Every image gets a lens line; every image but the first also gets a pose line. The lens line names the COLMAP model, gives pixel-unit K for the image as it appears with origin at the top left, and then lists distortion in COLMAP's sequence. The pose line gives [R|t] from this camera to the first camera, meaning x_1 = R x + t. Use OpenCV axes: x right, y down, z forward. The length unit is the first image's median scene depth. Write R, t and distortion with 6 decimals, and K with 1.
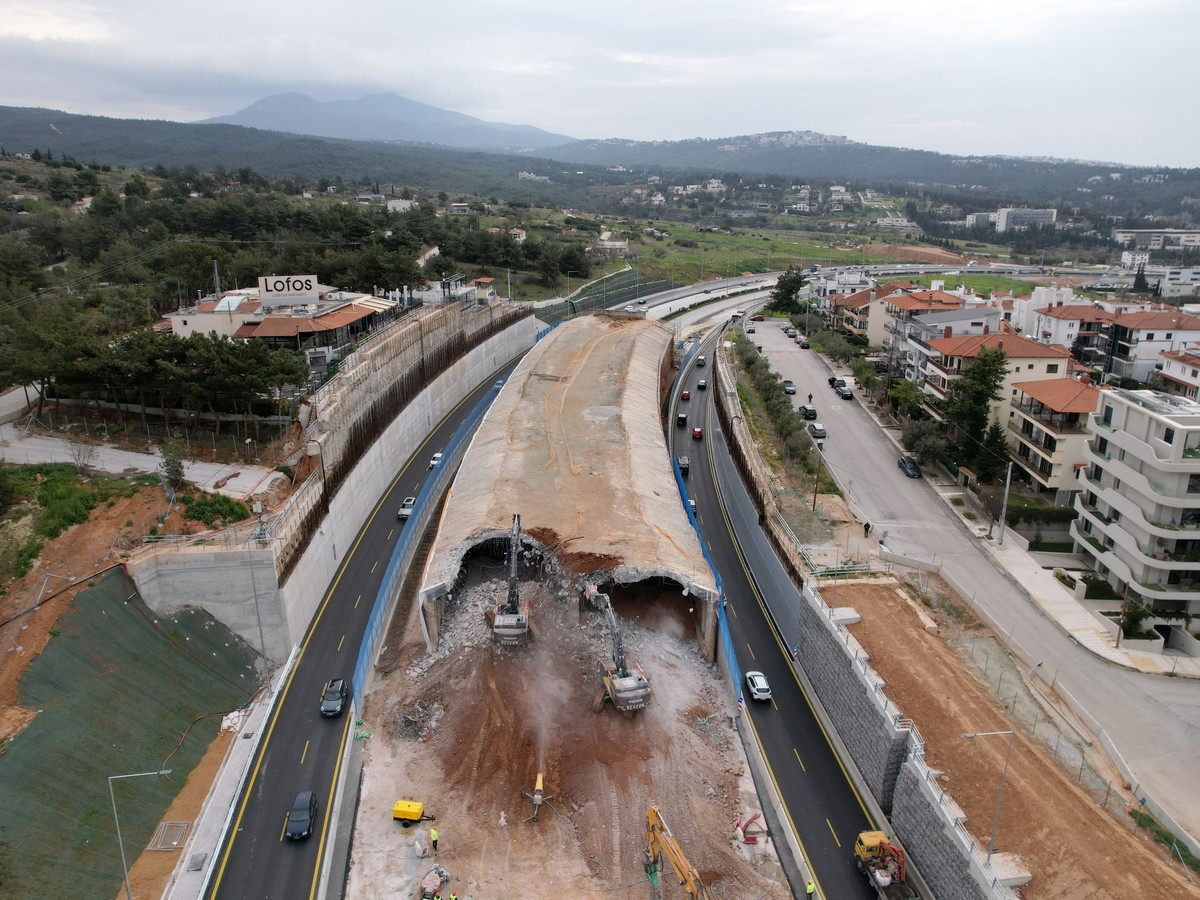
lens RADIAL K [[864.5, 0, 604.7], [0, 864.5, 452.8], [0, 0, 1]] dist [-0.070263, 0.050710]
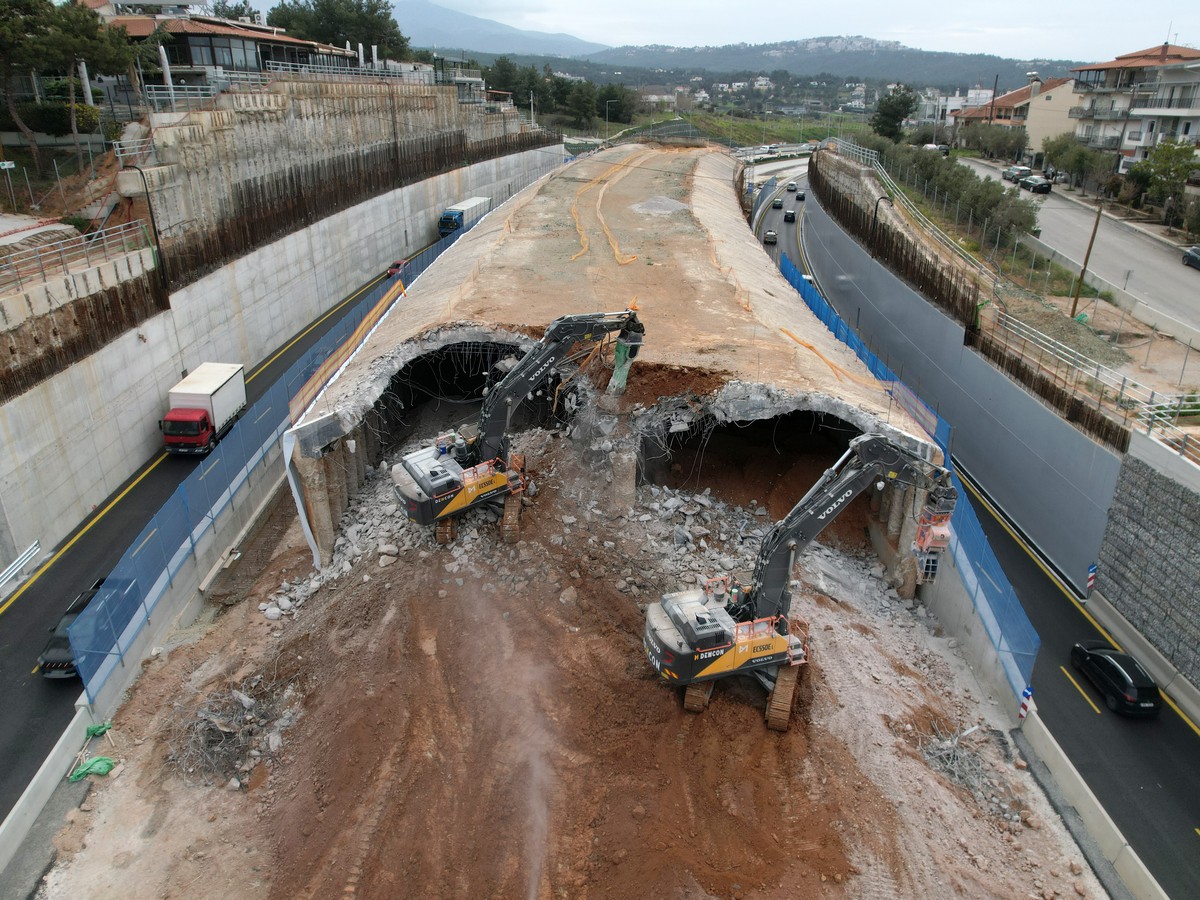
lens RADIAL K [[866.9, 0, 605.3], [0, 866.9, 452.0], [0, 0, 1]] dist [-0.088375, 0.082773]
pose [[0.999193, 0.015293, -0.037130, -0.025831], [-0.011985, 0.996072, 0.087733, 0.113015], [0.038326, -0.087217, 0.995452, 0.483007]]
